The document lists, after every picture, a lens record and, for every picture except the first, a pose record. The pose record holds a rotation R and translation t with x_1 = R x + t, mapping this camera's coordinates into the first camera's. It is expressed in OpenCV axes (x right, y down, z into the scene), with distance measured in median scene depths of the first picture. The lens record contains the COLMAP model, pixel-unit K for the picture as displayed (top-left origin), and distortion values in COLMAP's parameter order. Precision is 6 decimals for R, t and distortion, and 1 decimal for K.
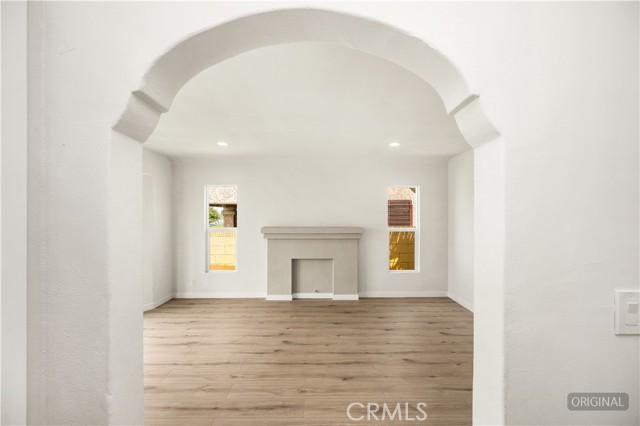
lens RADIAL K [[252.7, 0, 319.7], [0, 252.7, 214.4], [0, 0, 1]] dist [-0.004519, -0.000217]
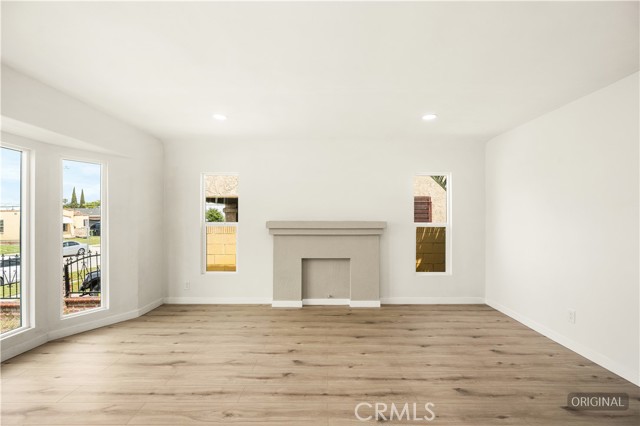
lens RADIAL K [[252.7, 0, 319.7], [0, 252.7, 216.3], [0, 0, 1]] dist [-0.004519, -0.000217]
pose [[0.999828, -0.000511, -0.018519, -0.042028], [0.000345, 0.999960, -0.008962, 0.051608], [0.018523, 0.008954, 0.999788, 0.182640]]
